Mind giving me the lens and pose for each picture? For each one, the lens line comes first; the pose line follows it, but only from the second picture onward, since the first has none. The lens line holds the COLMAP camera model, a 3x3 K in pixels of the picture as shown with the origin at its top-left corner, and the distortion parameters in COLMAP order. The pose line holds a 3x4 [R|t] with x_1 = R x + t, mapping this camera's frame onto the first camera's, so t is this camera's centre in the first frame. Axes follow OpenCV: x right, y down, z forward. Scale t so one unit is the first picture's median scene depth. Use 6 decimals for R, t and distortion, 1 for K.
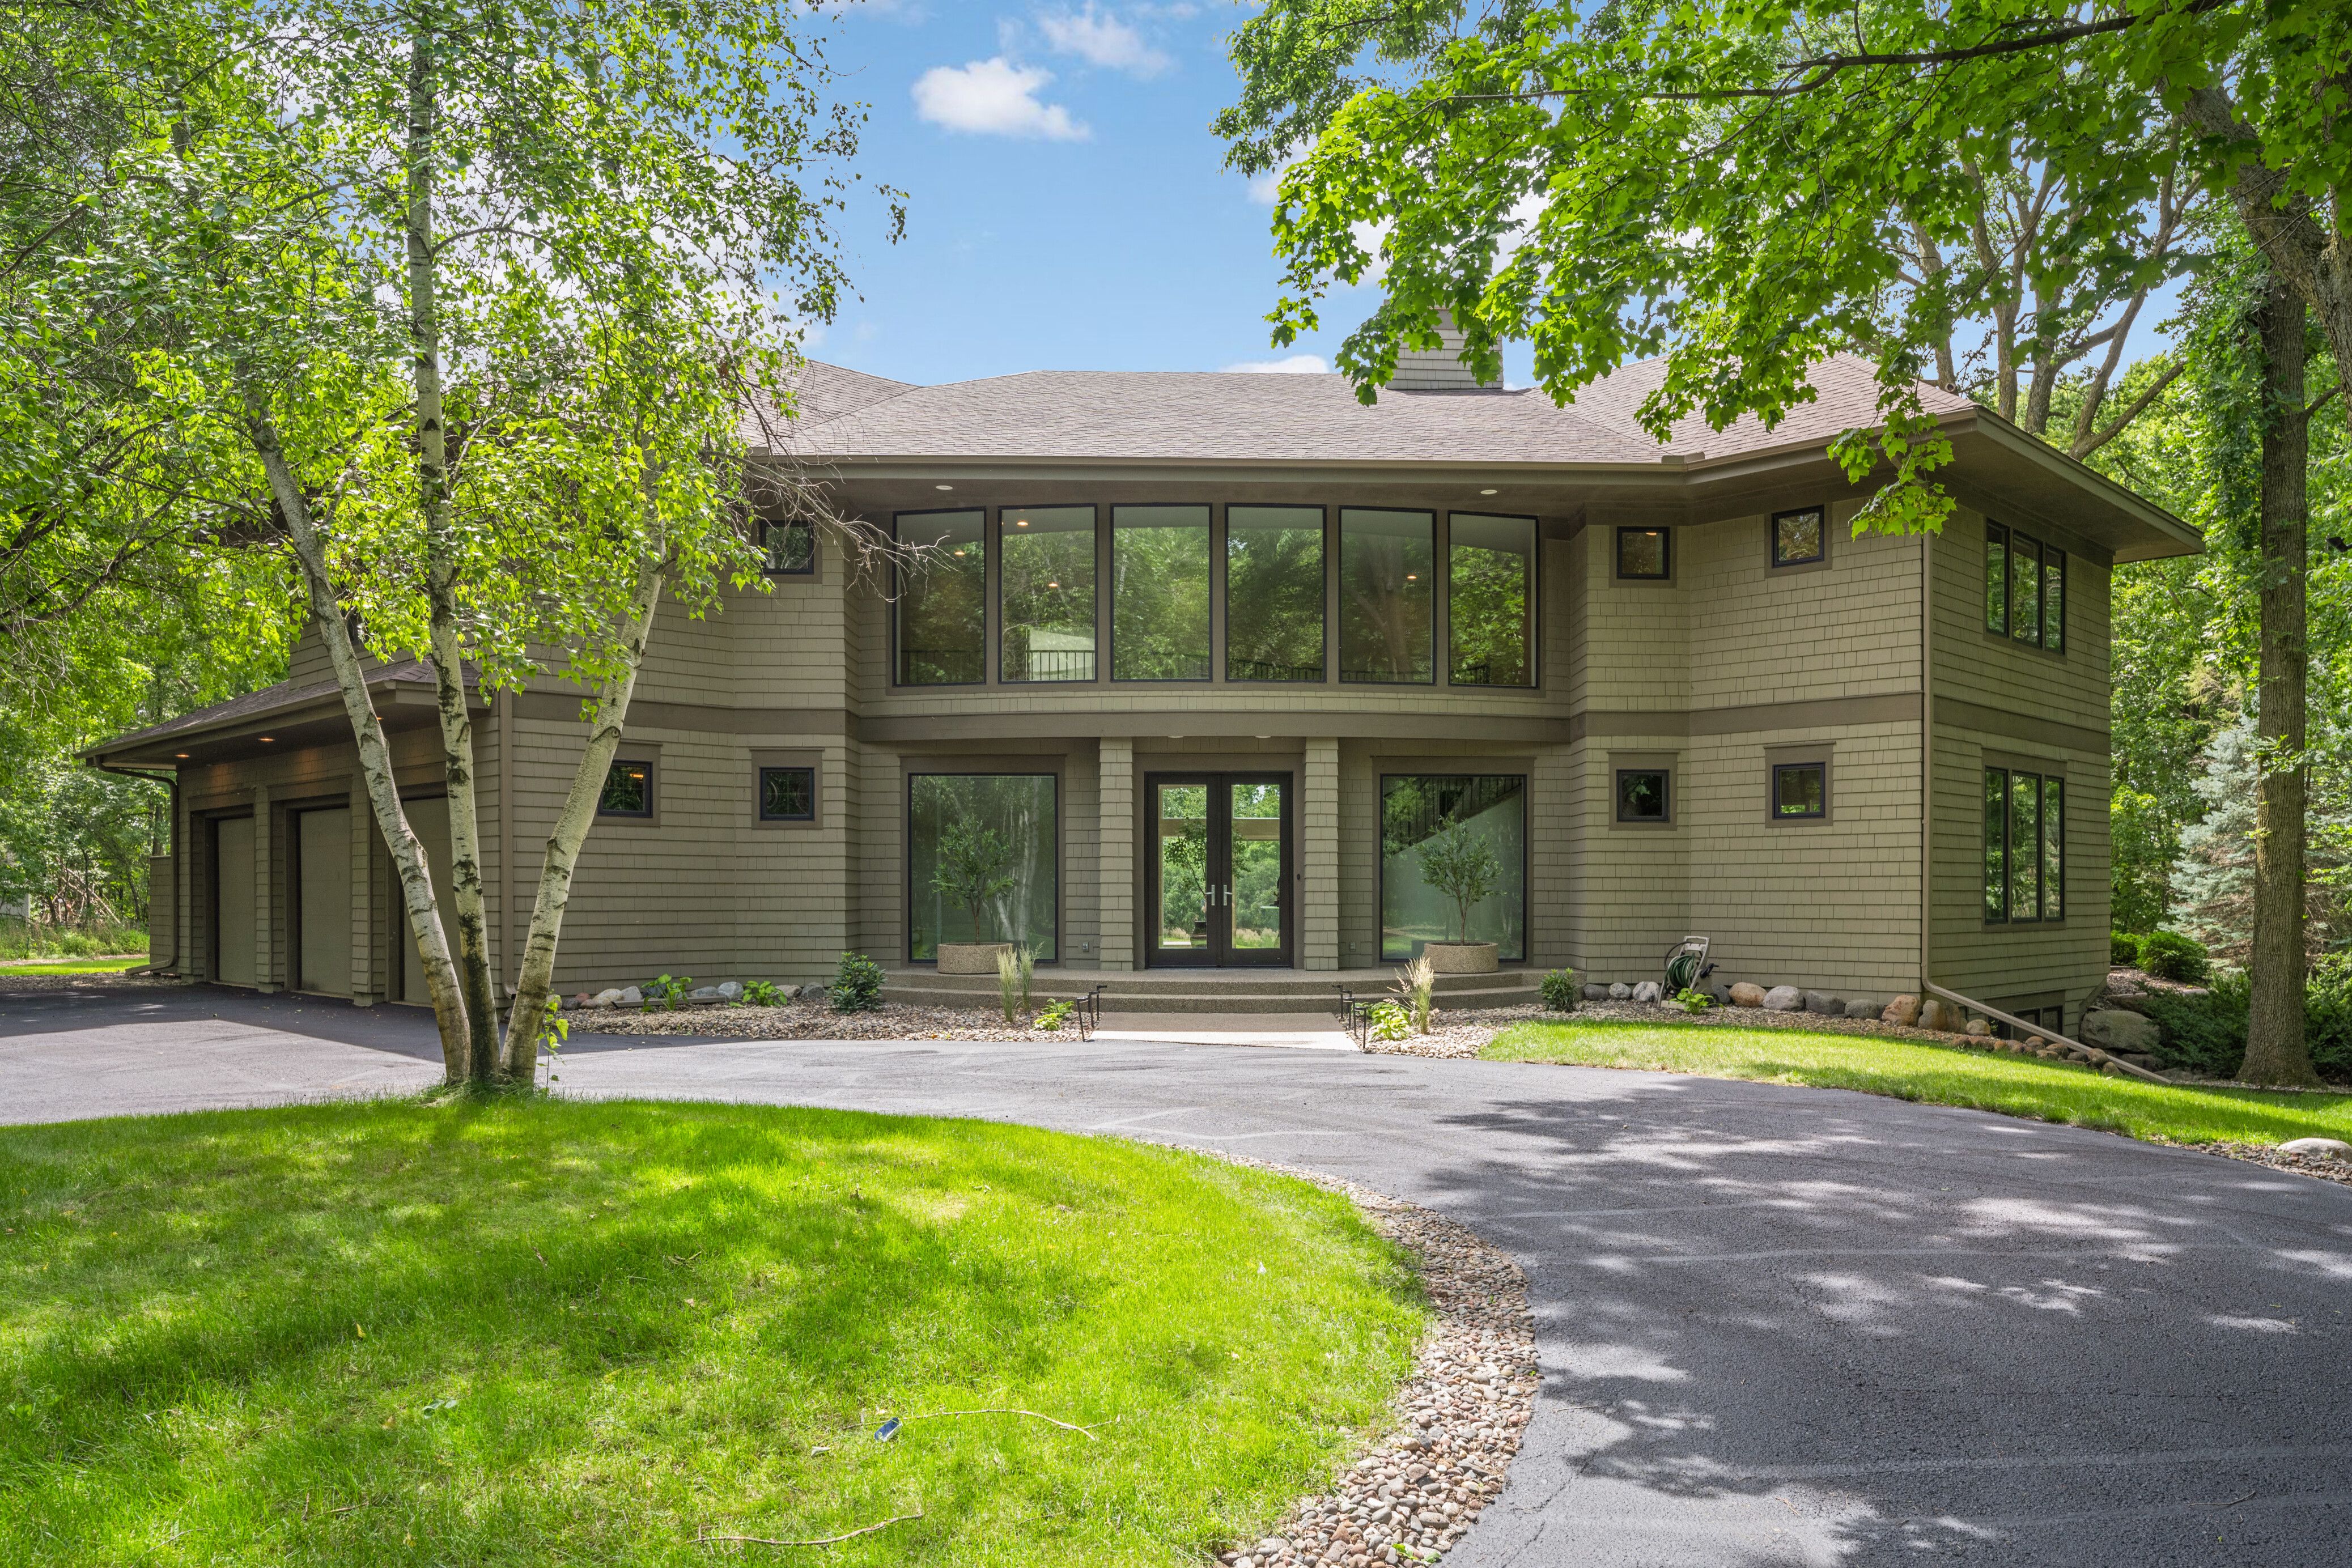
lens RADIAL K [[1473.0, 0, 1185.3], [0, 1473.0, 827.5], [0, 0, 1]] dist [0.004816, 0.000156]
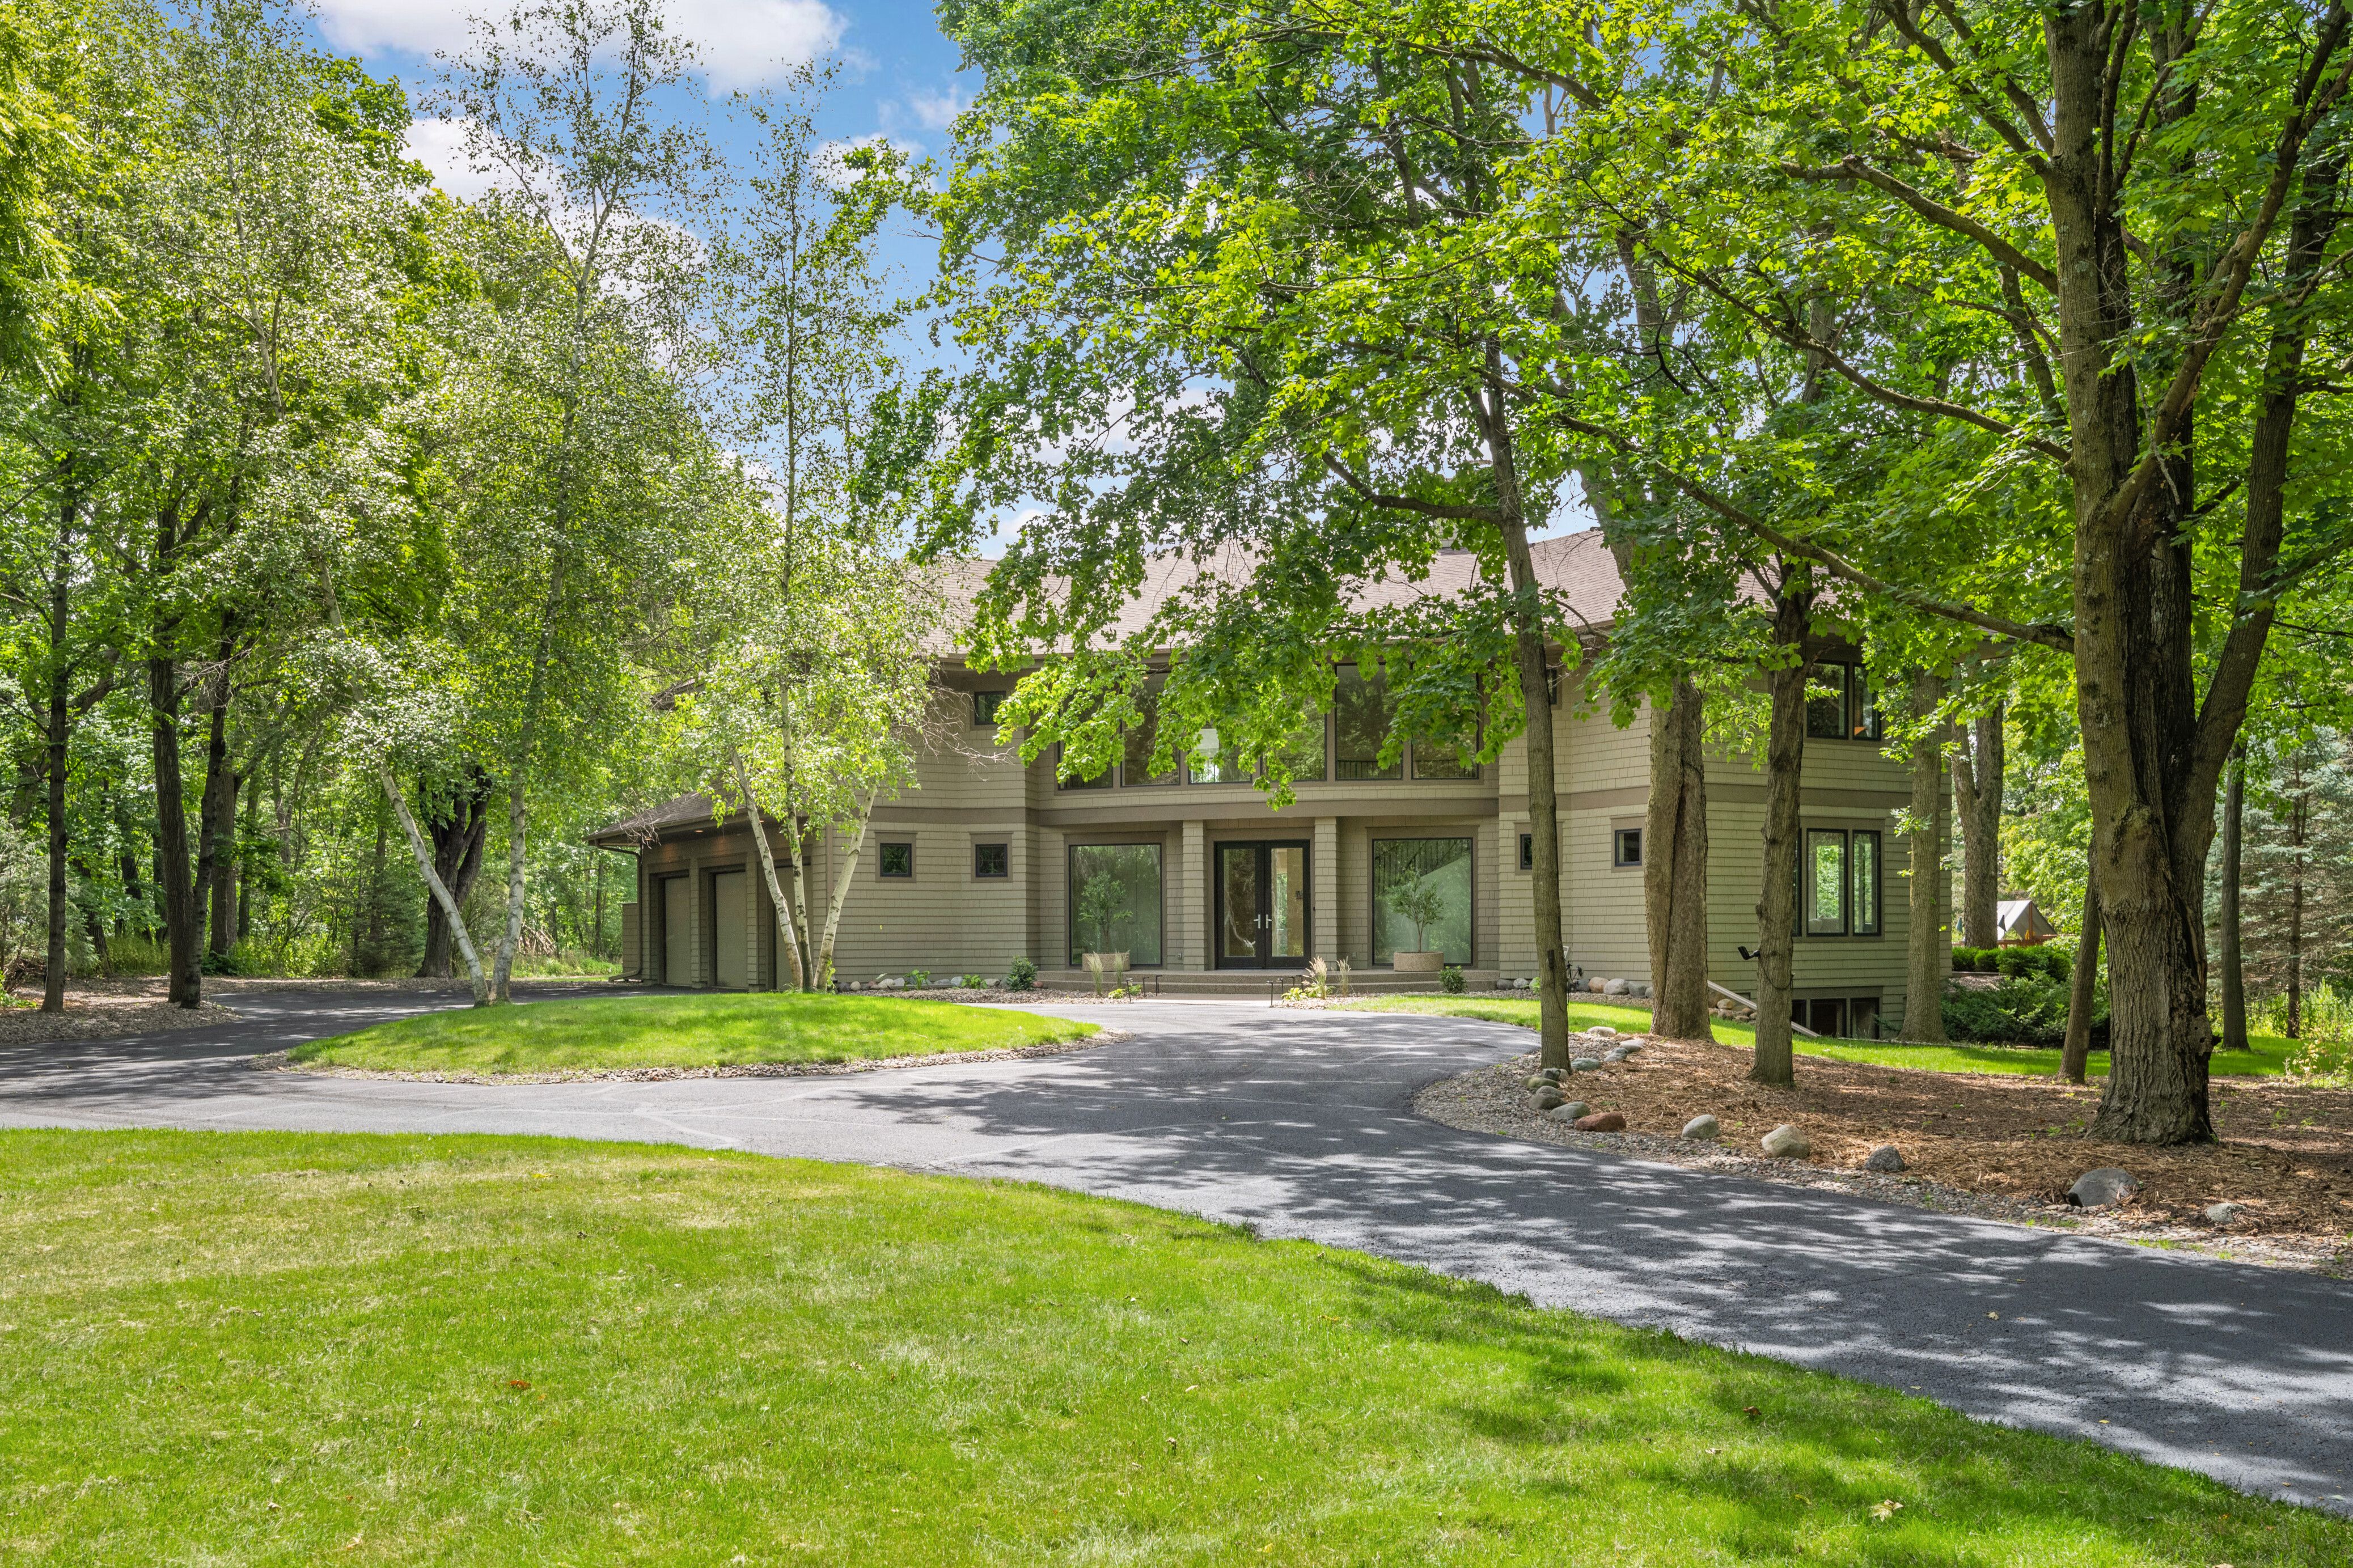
lens RADIAL K [[1645.7, 0, 1176.5], [0, 1645.7, 784.0], [0, 0, 1]] dist [0.003432, 0.000666]
pose [[0.969711, -0.028148, -0.242628, 0.364661], [0.017166, 0.998735, -0.047259, -0.017518], [0.243652, 0.041663, 0.968968, -0.699030]]
